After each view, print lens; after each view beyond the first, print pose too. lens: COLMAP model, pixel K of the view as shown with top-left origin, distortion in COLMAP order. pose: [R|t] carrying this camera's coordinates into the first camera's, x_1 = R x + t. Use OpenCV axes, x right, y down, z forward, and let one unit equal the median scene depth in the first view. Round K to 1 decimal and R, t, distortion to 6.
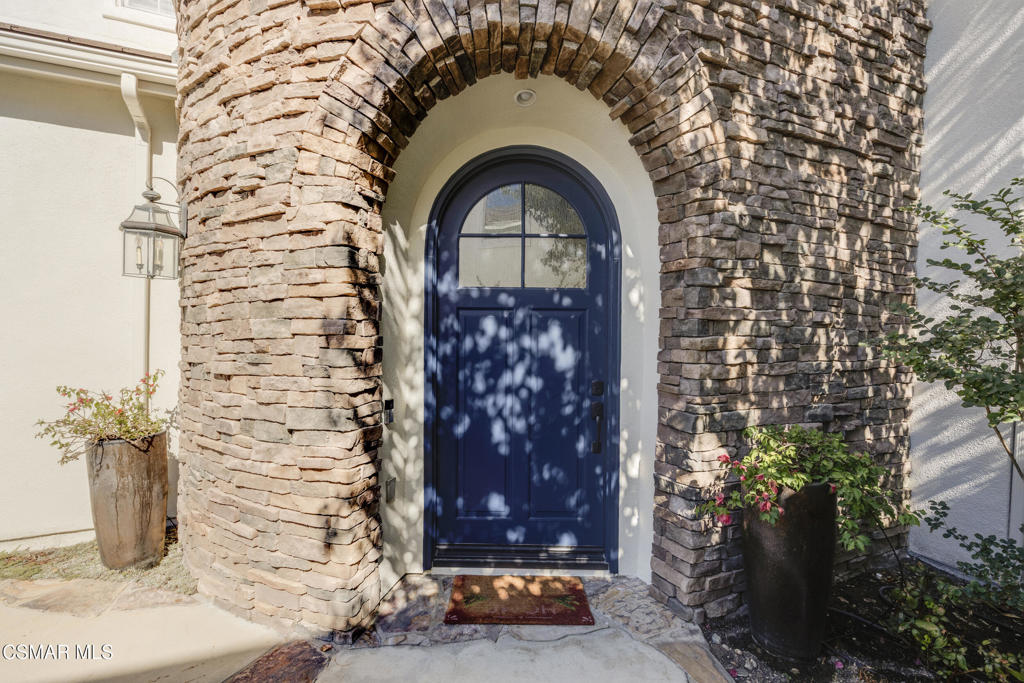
lens RADIAL K [[458.4, 0, 514.6], [0, 458.4, 349.5], [0, 0, 1]] dist [0.001043, 0.000928]
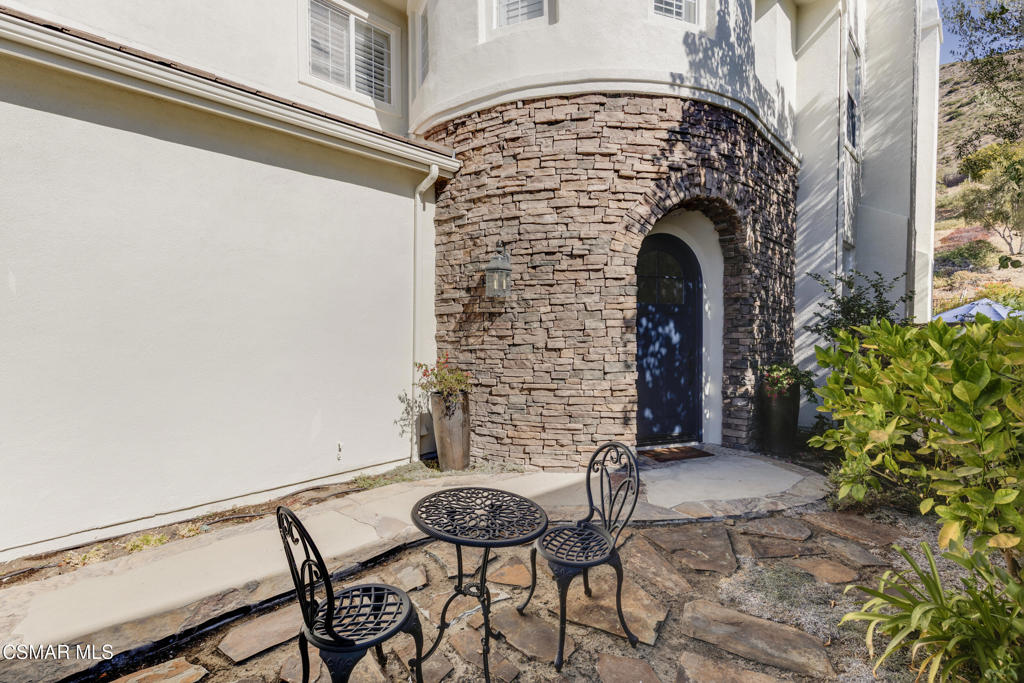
lens RADIAL K [[433.6, 0, 512.0], [0, 433.6, 341.5], [0, 0, 1]] dist [-0.000827, -0.000135]
pose [[0.943230, -0.018787, 0.331608, -1.367045], [0.019481, 0.999809, 0.001231, 0.019963], [-0.331568, 0.005299, 0.943416, -0.632863]]
